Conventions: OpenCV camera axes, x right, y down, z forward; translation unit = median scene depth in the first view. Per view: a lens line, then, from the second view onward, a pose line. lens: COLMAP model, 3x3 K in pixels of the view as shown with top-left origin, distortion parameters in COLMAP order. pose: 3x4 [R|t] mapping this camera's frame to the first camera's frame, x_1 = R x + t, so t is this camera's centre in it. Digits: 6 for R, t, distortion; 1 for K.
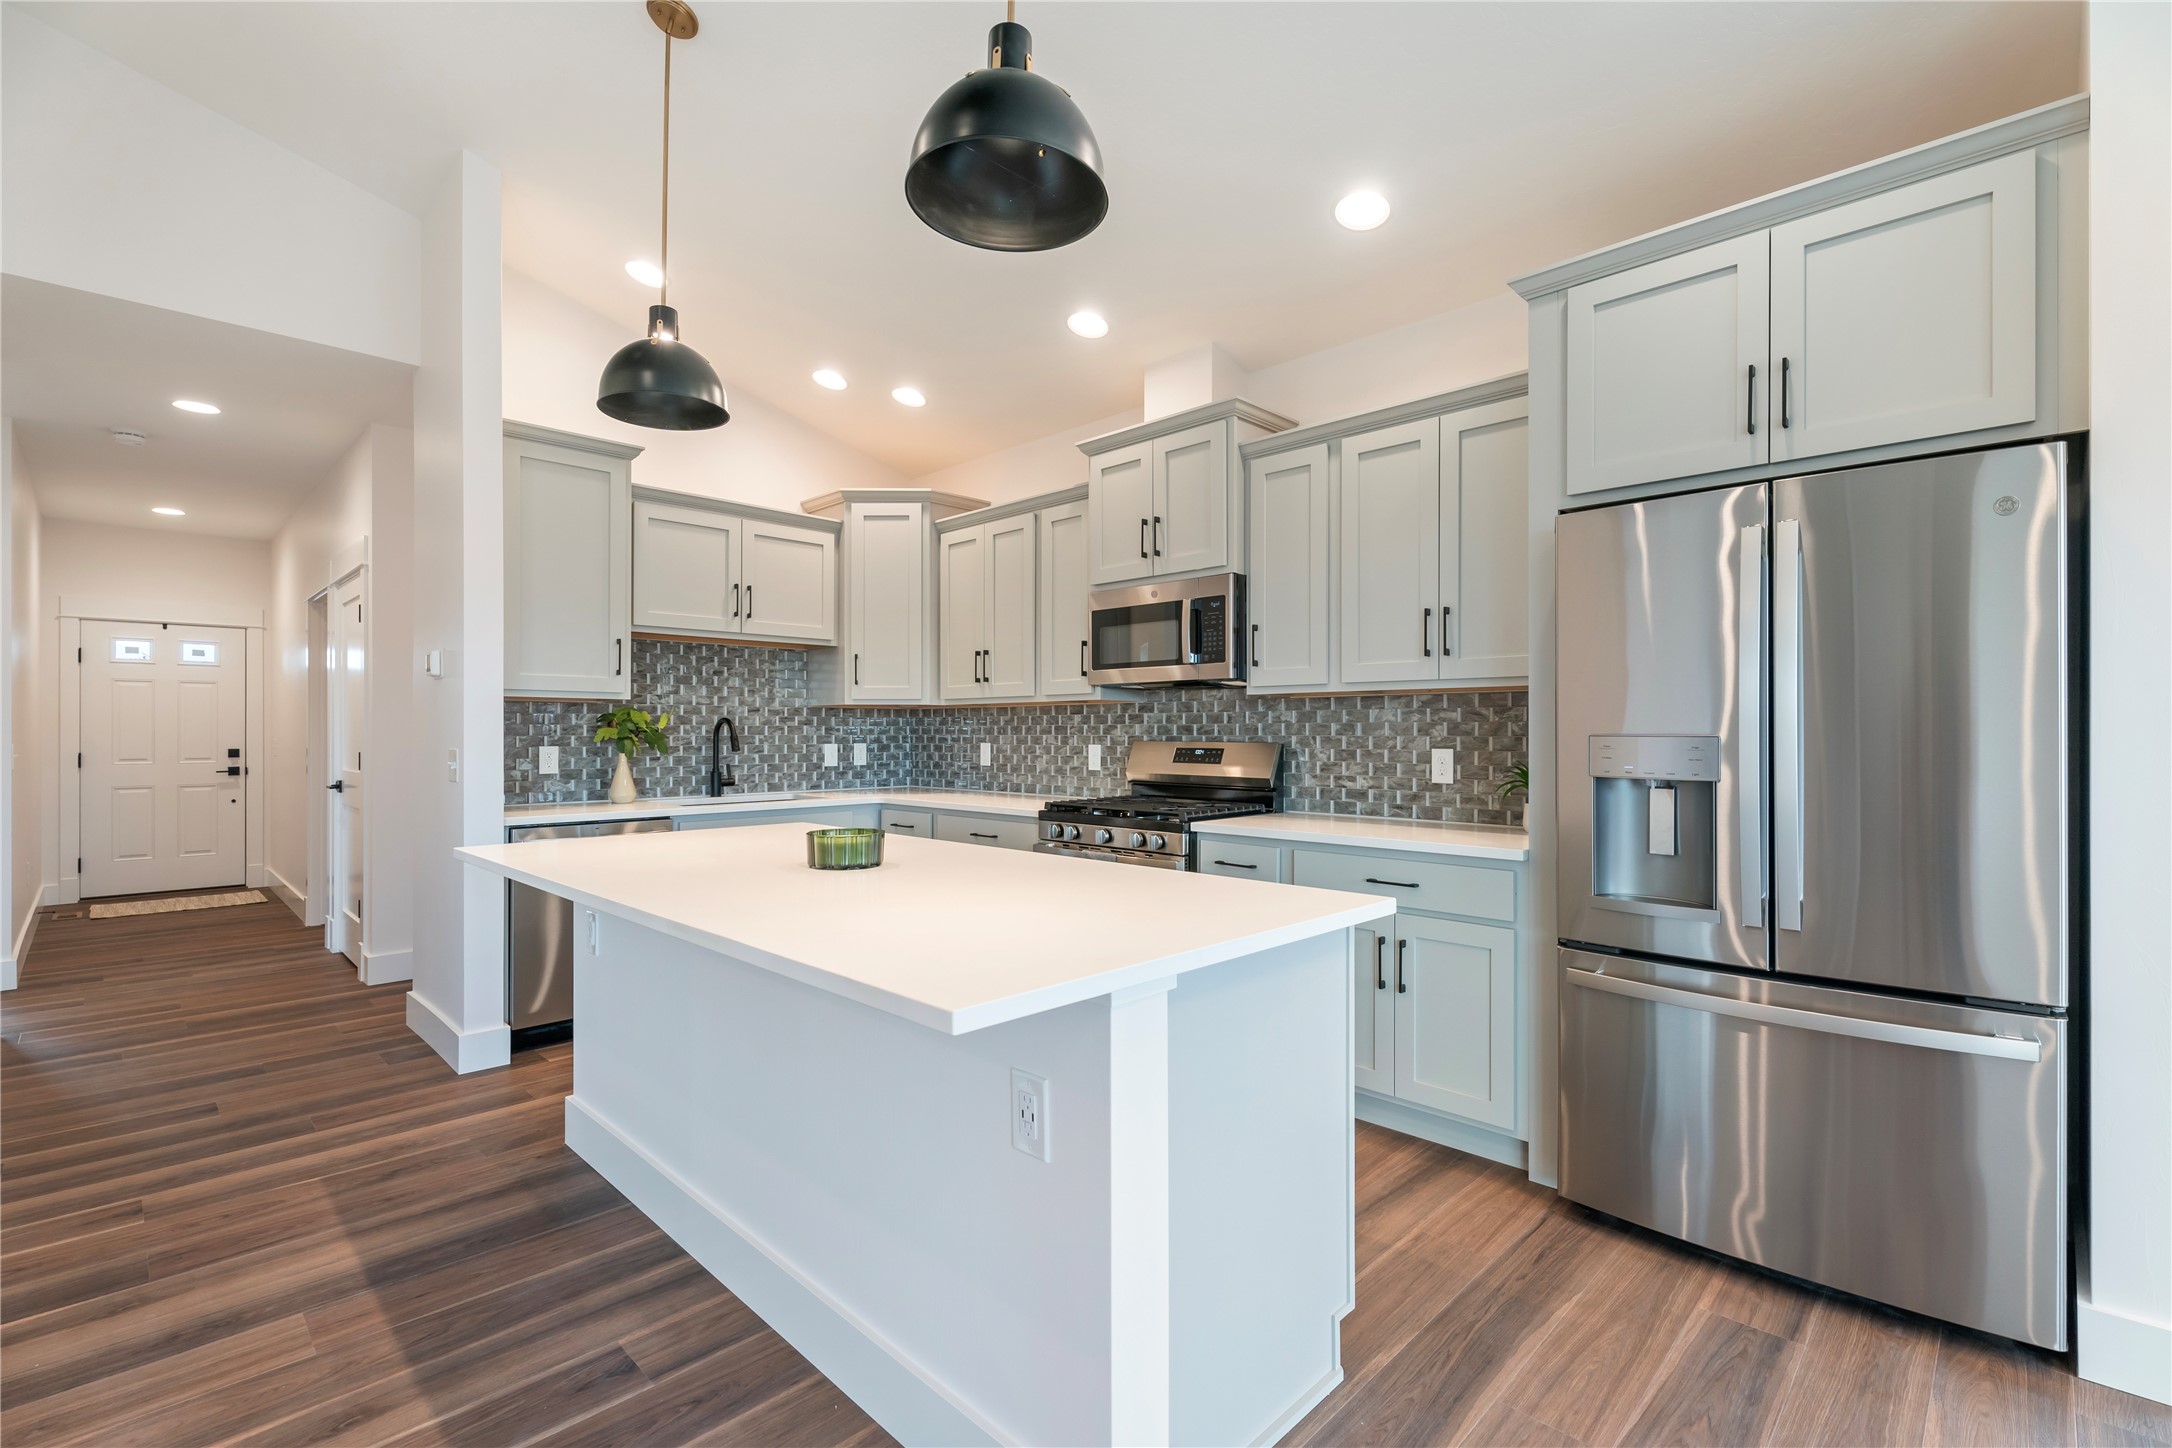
lens RADIAL K [[966.1, 0, 1076.4], [0, 966.1, 731.6], [0, 0, 1]] dist [0.000989, 0.000373]
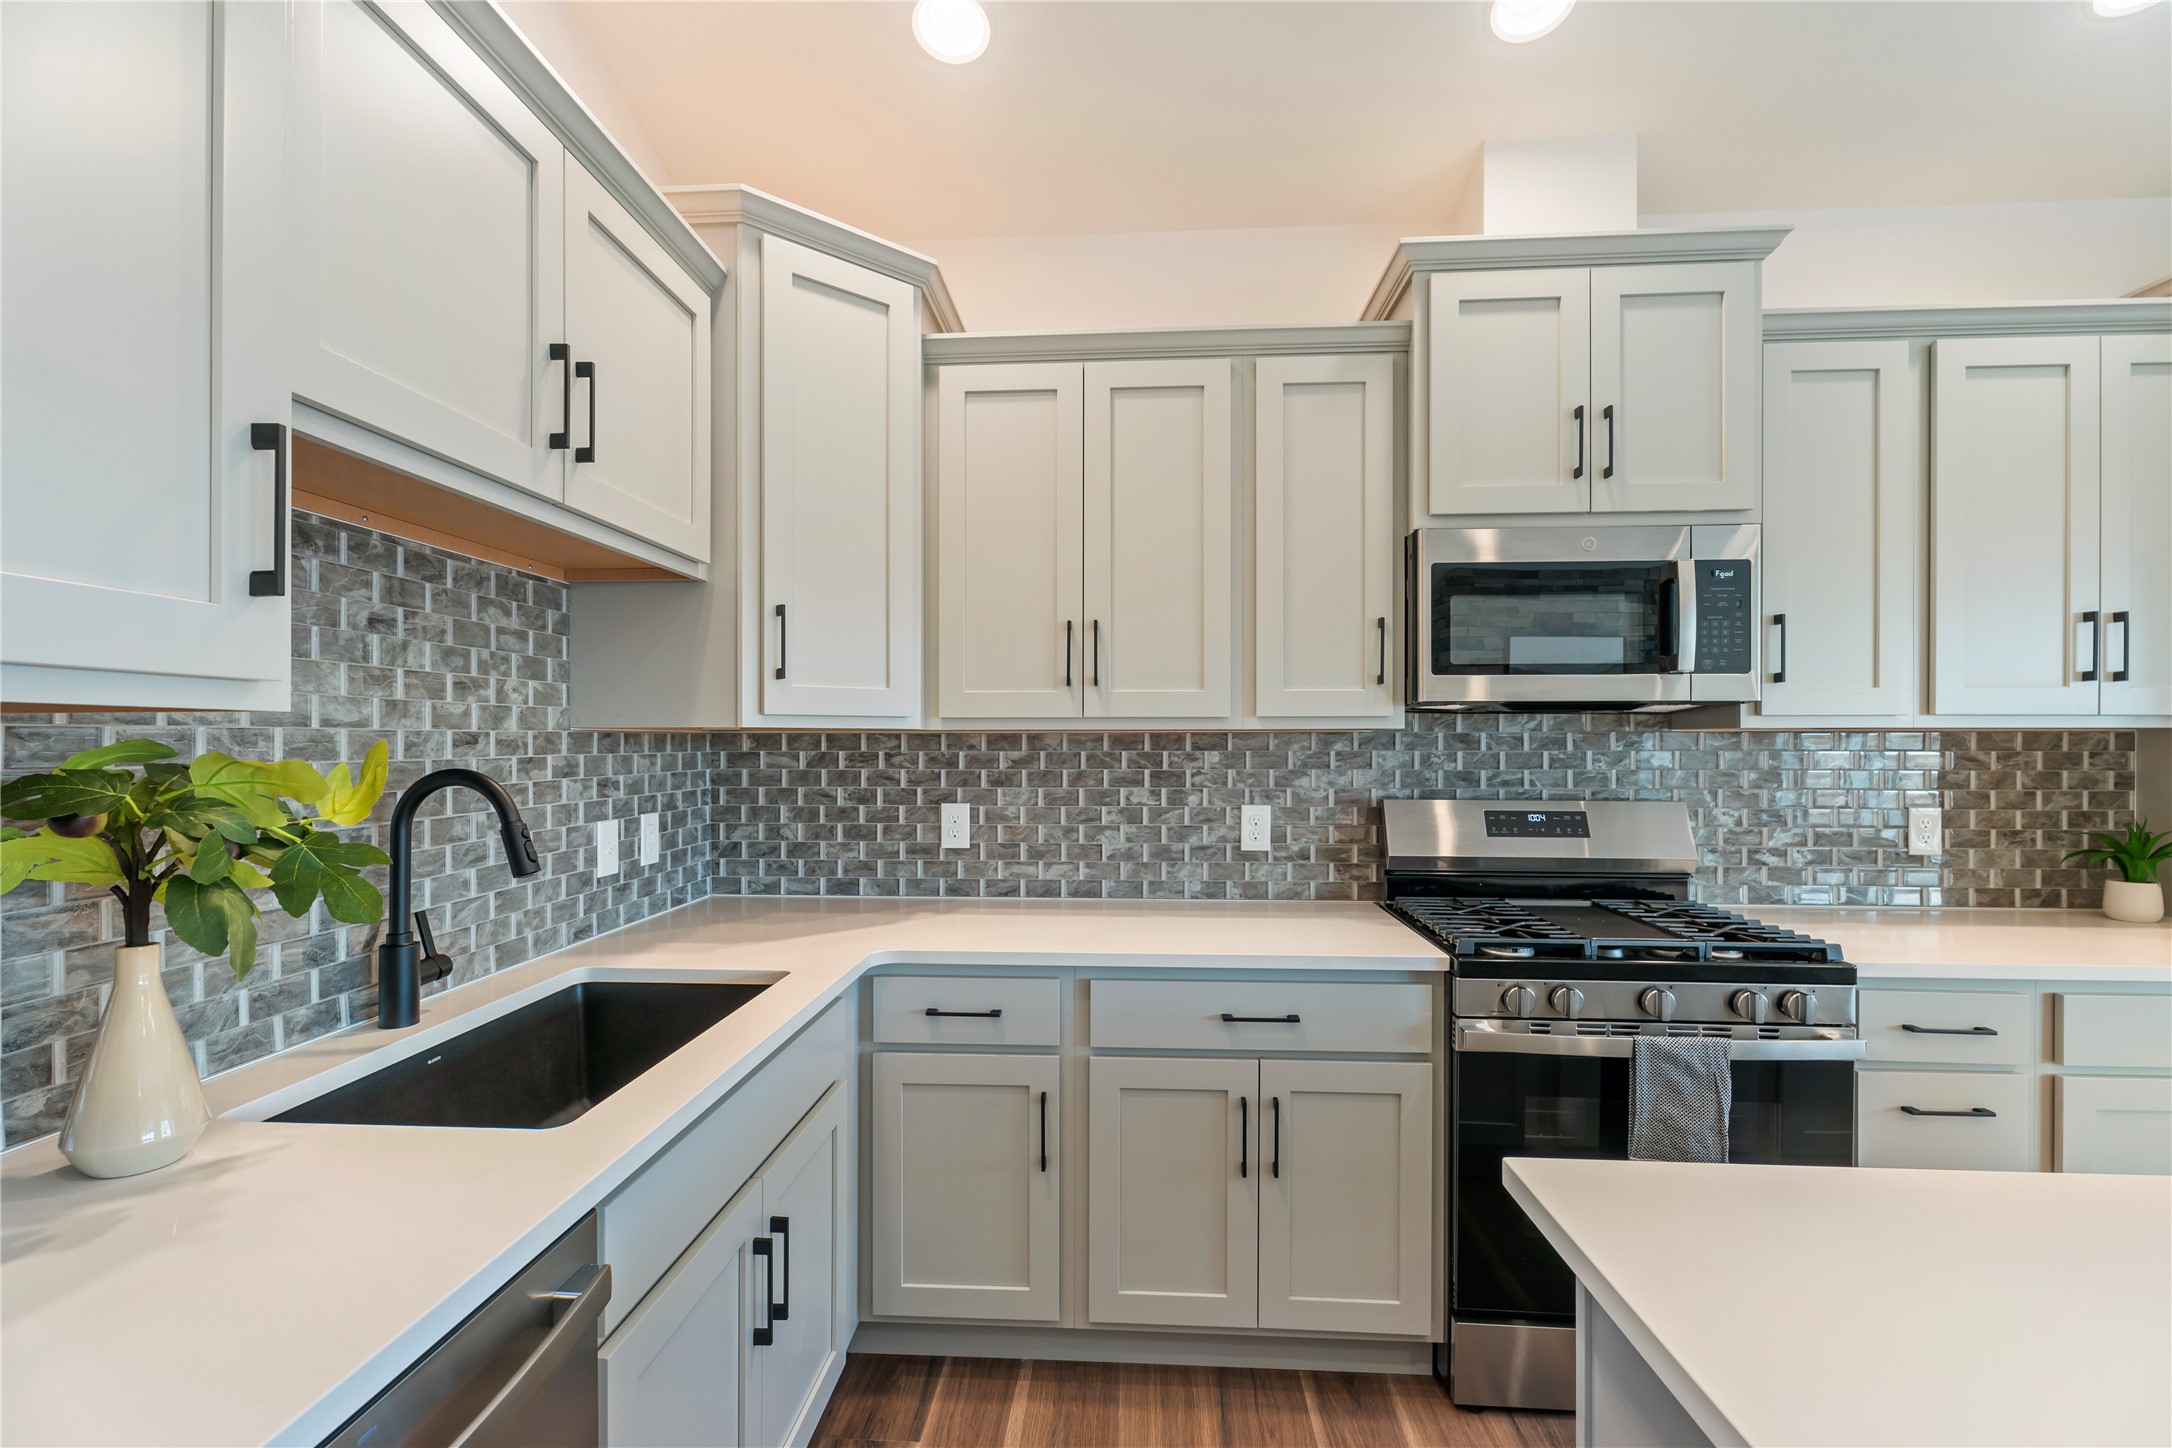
lens RADIAL K [[963.1, 0, 1077.0], [0, 963.1, 740.4], [0, 0, 1]] dist [0.000488, 0.000223]
pose [[0.753241, -0.000692, 0.657745, -0.501194], [-0.000017, 0.999999, 0.001071, -0.028890], [-0.657745, -0.000818, 0.753240, 0.758448]]
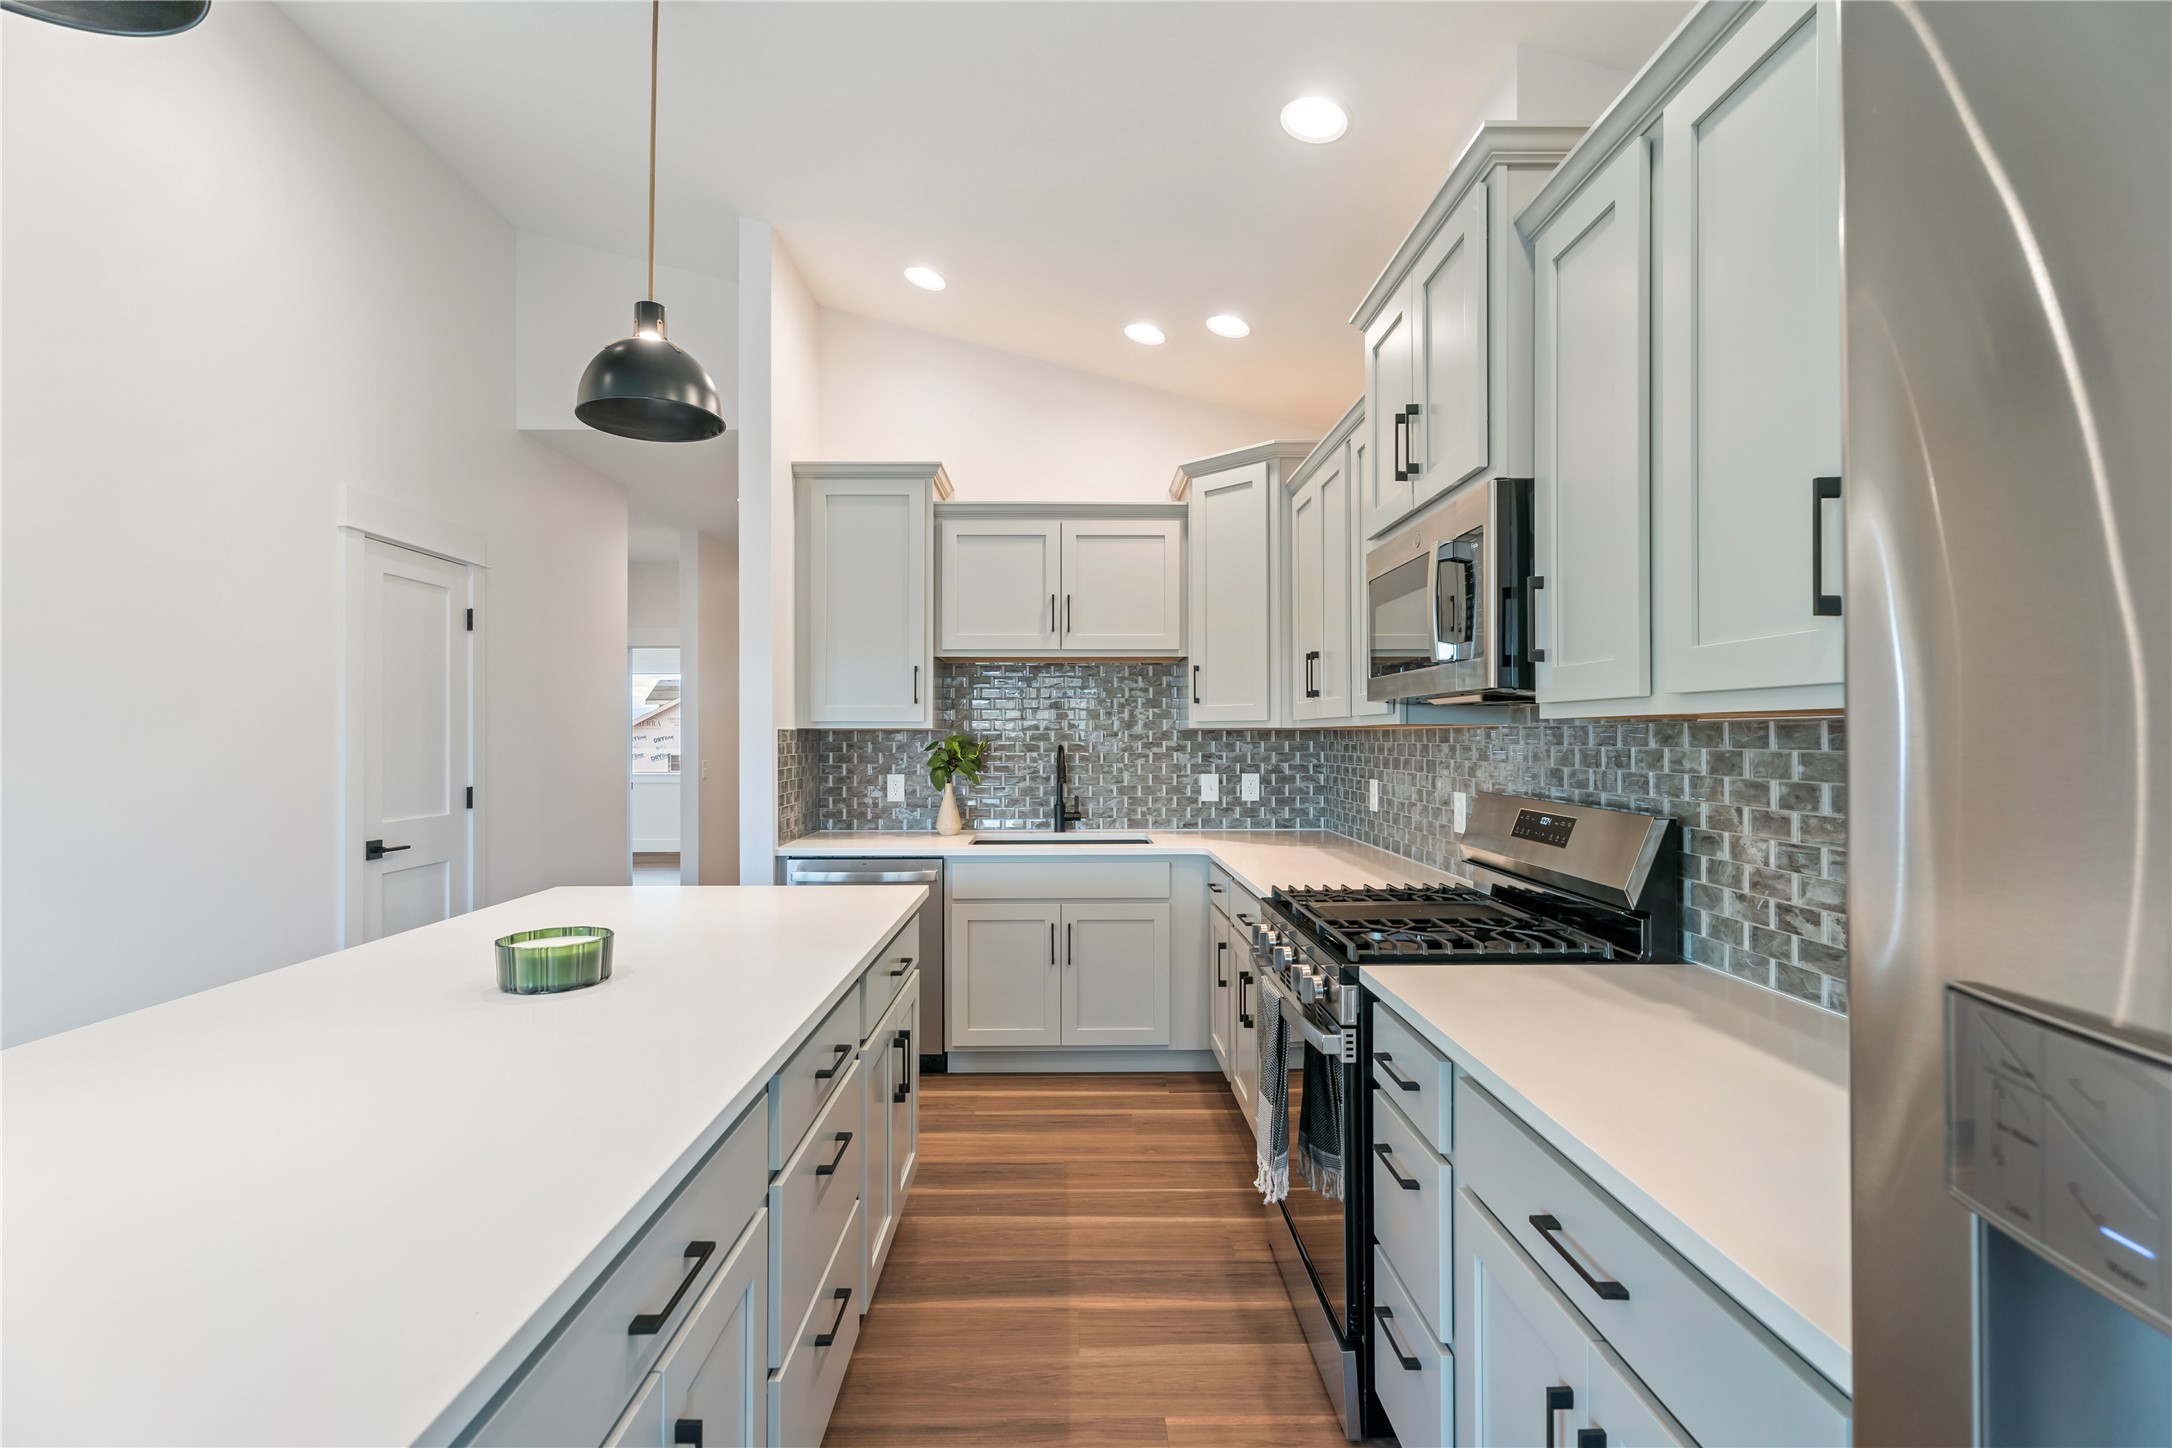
lens RADIAL K [[966.1, 0, 1076.4], [0, 966.1, 731.6], [0, 0, 1]] dist [0.000989, 0.000373]
pose [[0.713097, -0.004286, -0.701053, 0.328598], [0.003191, 0.999991, -0.002868, -0.028924], [0.701059, -0.000192, 0.713104, 0.445482]]
